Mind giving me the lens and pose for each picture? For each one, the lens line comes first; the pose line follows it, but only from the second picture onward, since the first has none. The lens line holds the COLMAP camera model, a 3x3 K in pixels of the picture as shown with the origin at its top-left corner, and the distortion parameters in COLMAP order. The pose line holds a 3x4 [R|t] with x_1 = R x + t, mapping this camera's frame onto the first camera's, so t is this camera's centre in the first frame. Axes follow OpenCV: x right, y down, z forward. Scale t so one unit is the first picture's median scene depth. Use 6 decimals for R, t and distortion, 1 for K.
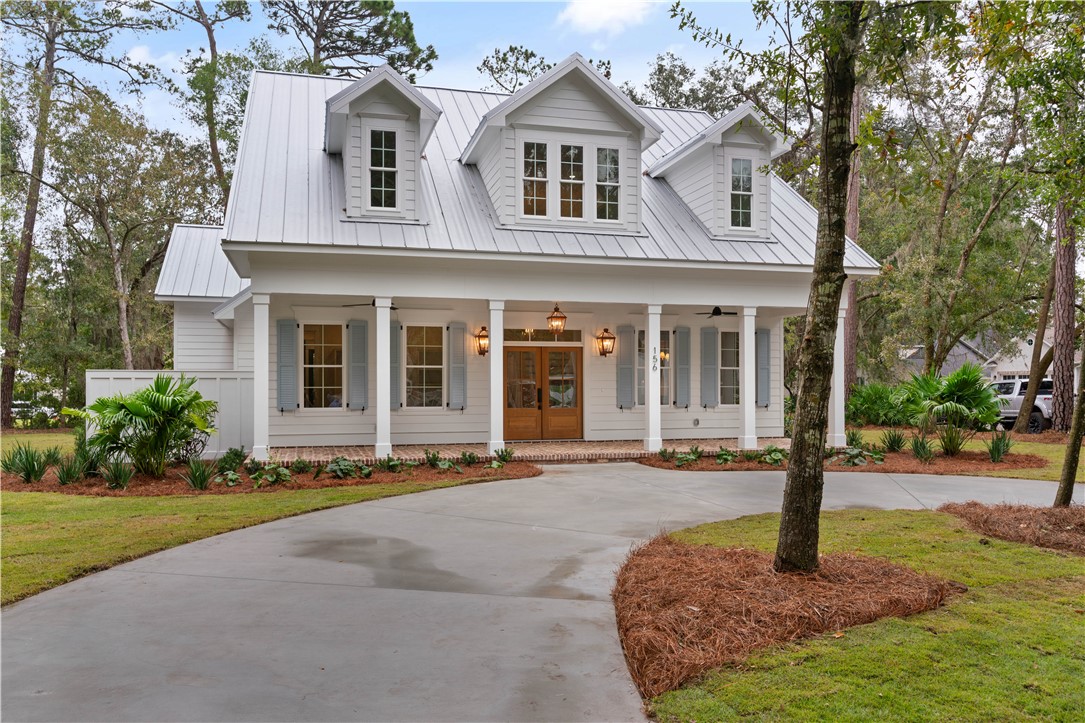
lens RADIAL K [[811.4, 0, 543.3], [0, 811.4, 385.5], [0, 0, 1]] dist [-0.003370, 0.003926]
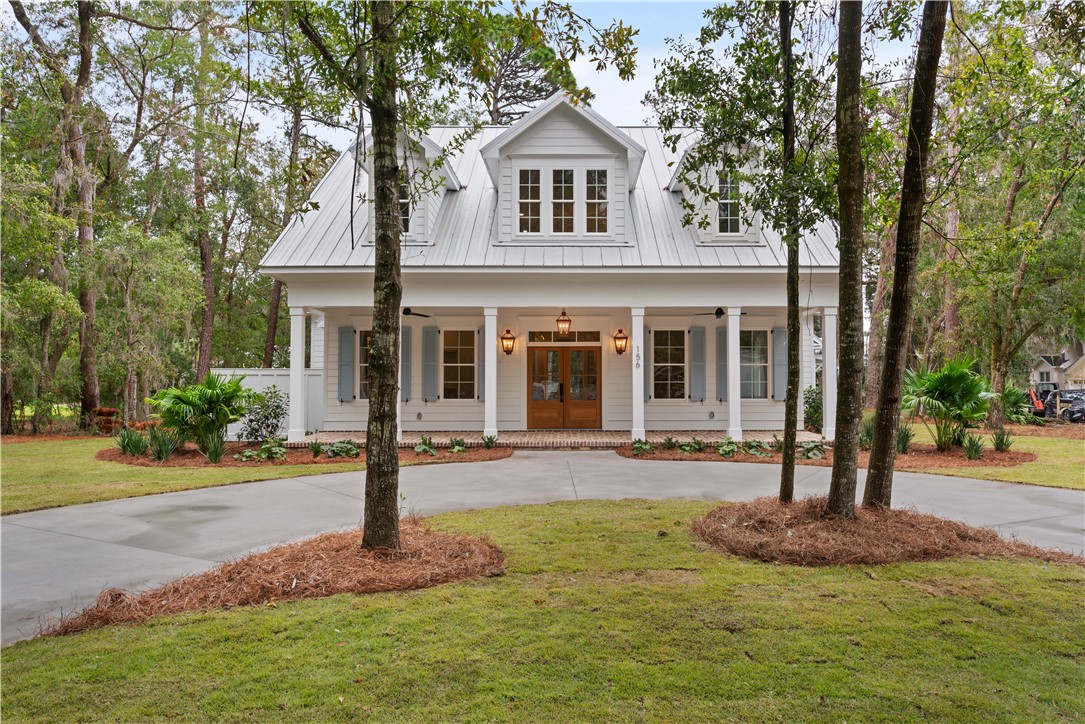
lens RADIAL K [[713.4, 0, 542.5], [0, 713.4, 362.0], [0, 0, 1]] dist [-0.003261, -0.000910]
pose [[0.968554, -0.006376, -0.248720, 0.250999], [0.000033, 0.999675, -0.025500, -0.001001], [0.248802, 0.024690, 0.968240, 0.032424]]
